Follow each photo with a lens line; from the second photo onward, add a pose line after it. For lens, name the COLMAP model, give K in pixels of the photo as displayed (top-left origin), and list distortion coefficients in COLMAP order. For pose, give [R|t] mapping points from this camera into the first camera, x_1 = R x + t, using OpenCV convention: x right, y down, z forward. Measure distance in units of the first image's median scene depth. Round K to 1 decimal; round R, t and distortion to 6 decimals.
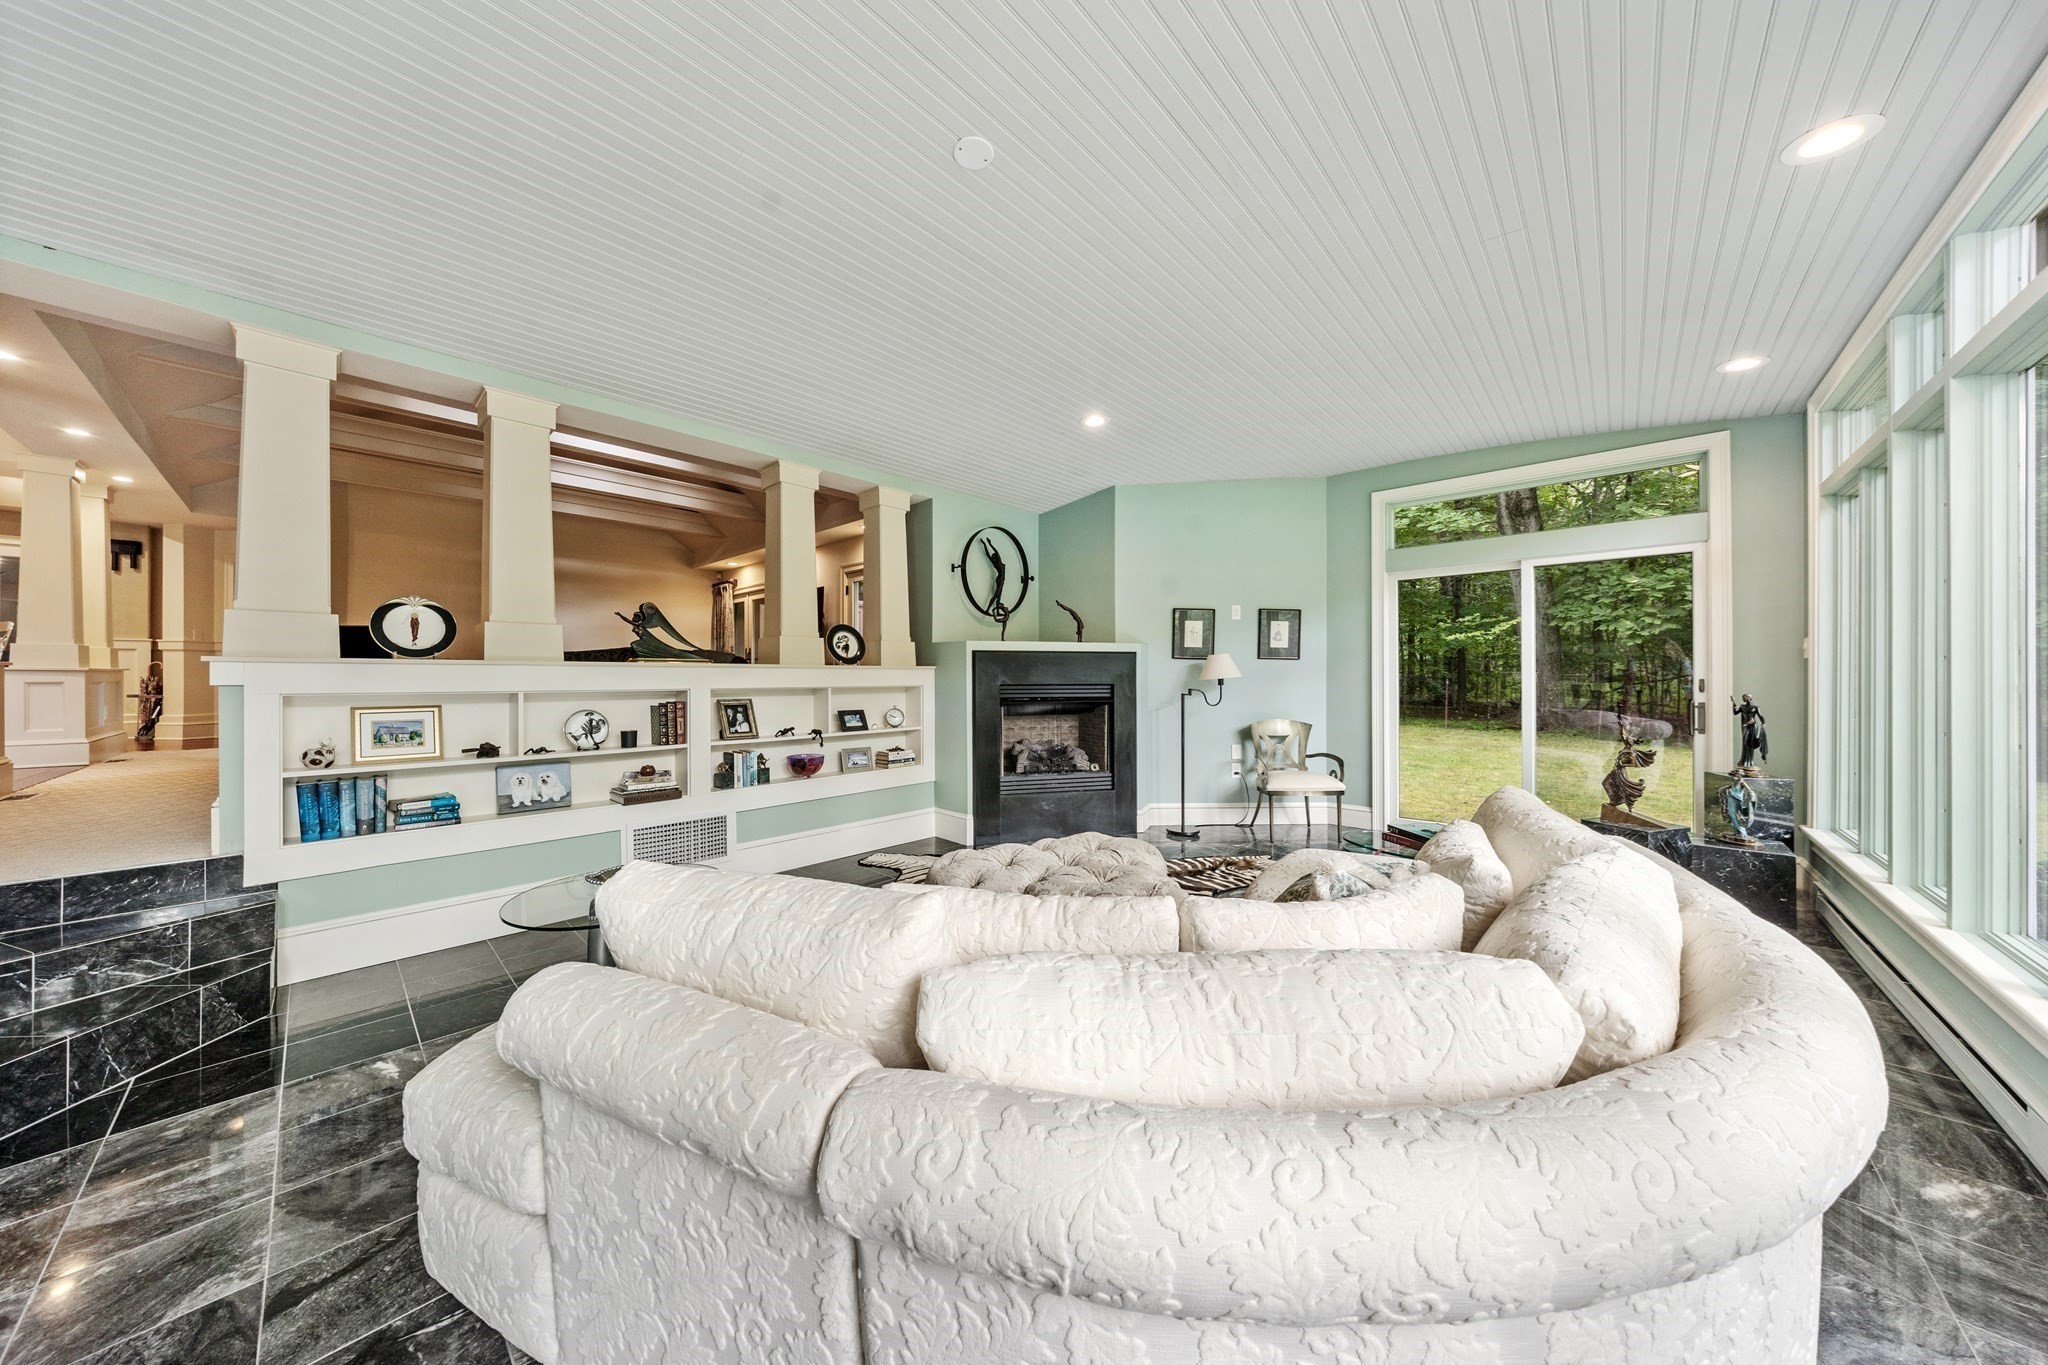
lens RADIAL K [[651.5, 0, 1025.2], [0, 651.5, 681.8], [0, 0, 1]] dist [-0.000152, -0.000016]
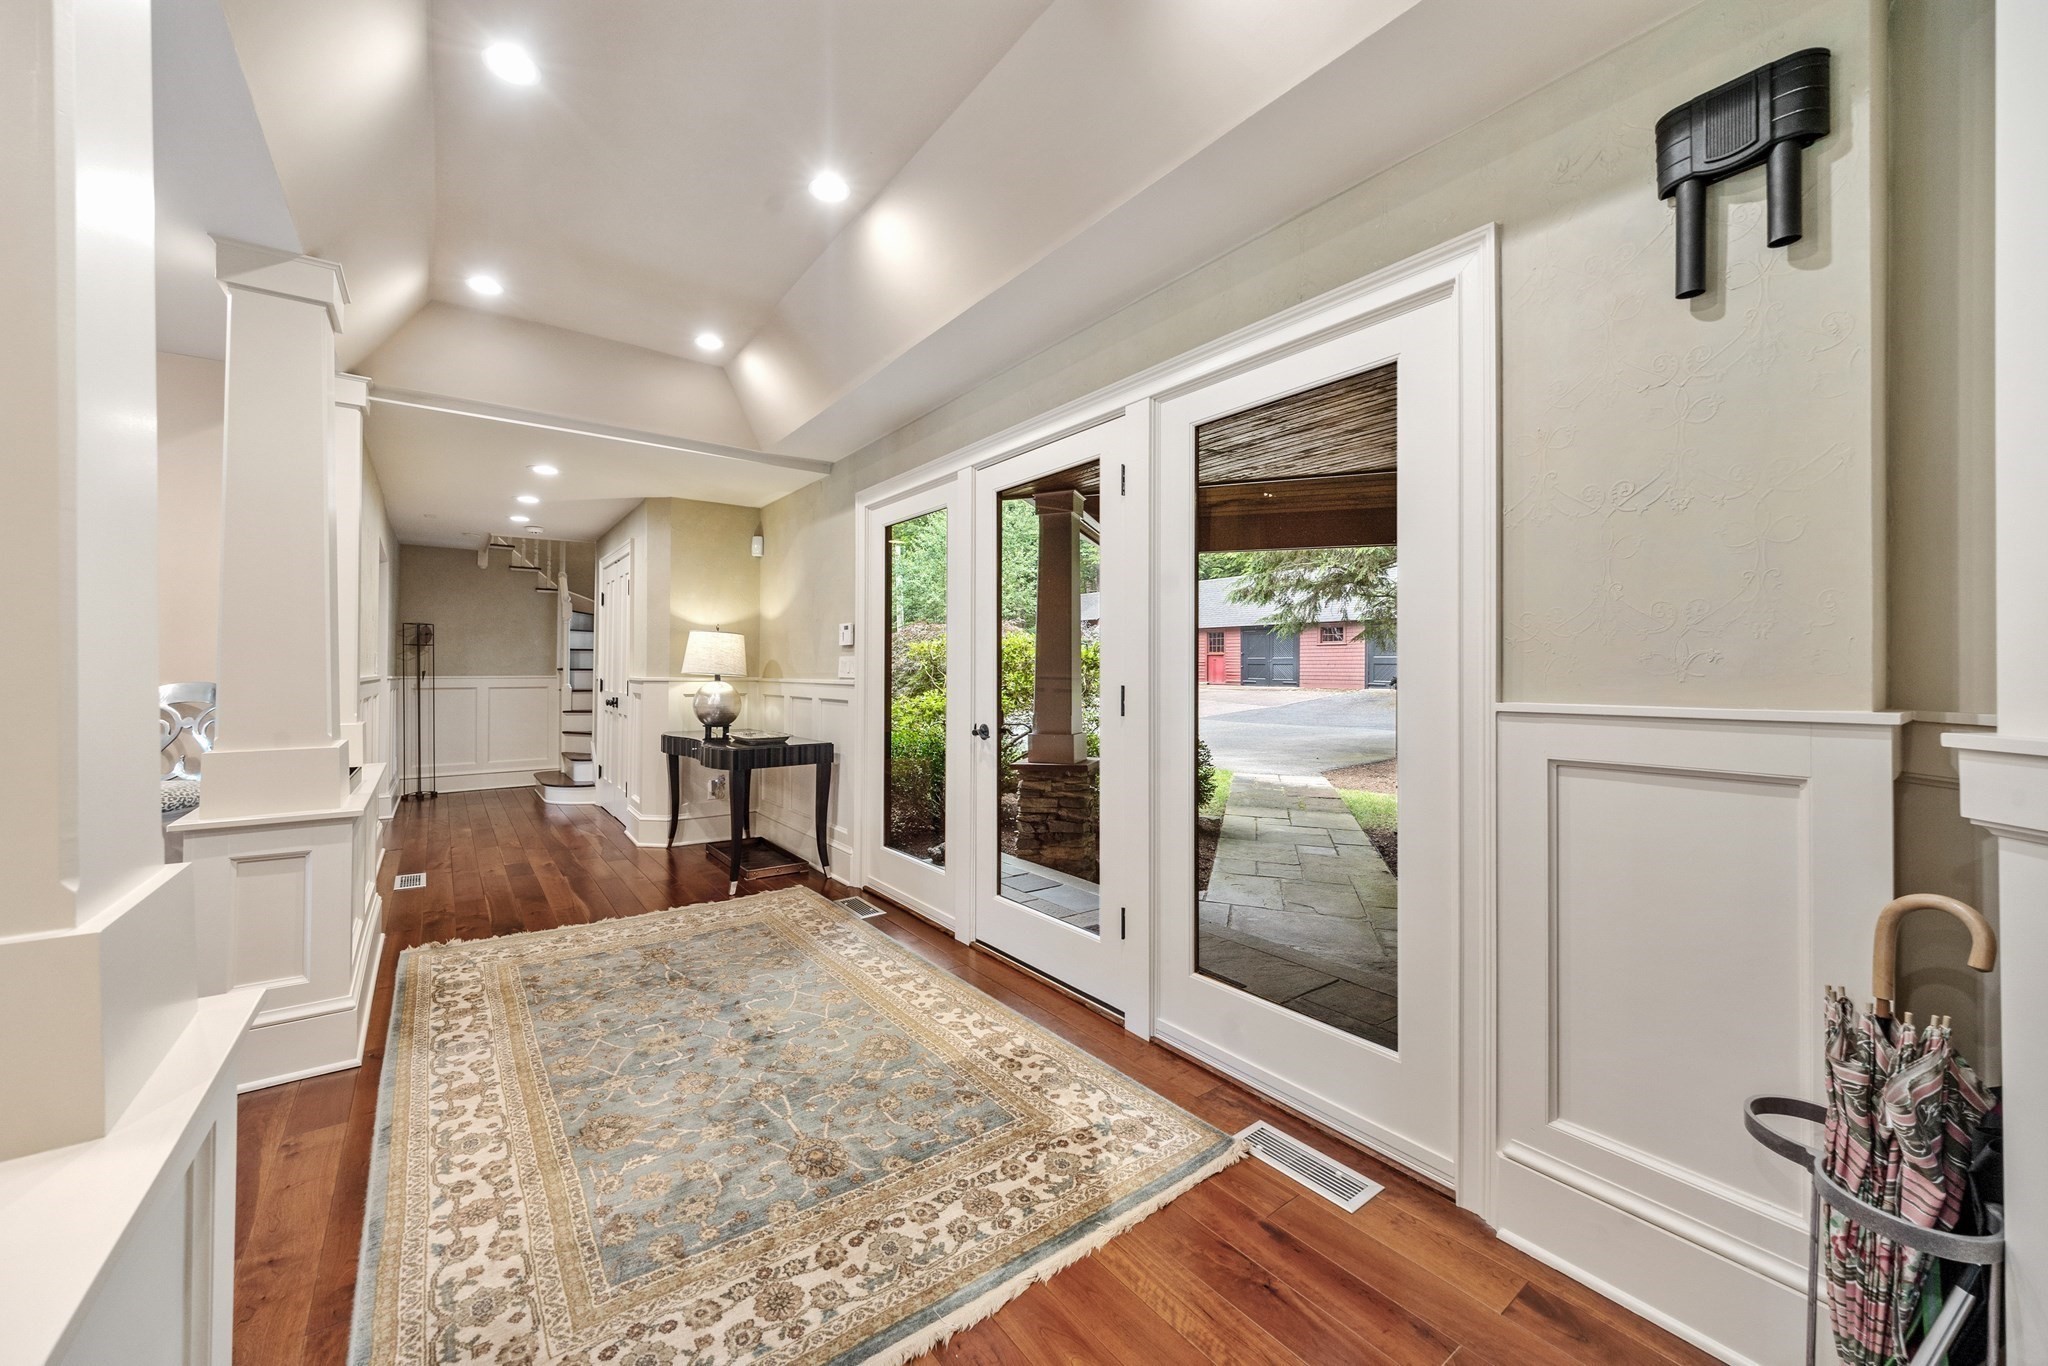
lens RADIAL K [[771.2, 0, 1018.1], [0, 771.2, 683.7], [0, 0, 1]] dist [0.000724, 0.000096]
pose [[-0.173450, -0.001452, -0.984842, -1.158214], [0.000945, 0.999998, -0.001640, -0.071805], [0.984842, -0.001215, -0.173448, 0.852661]]
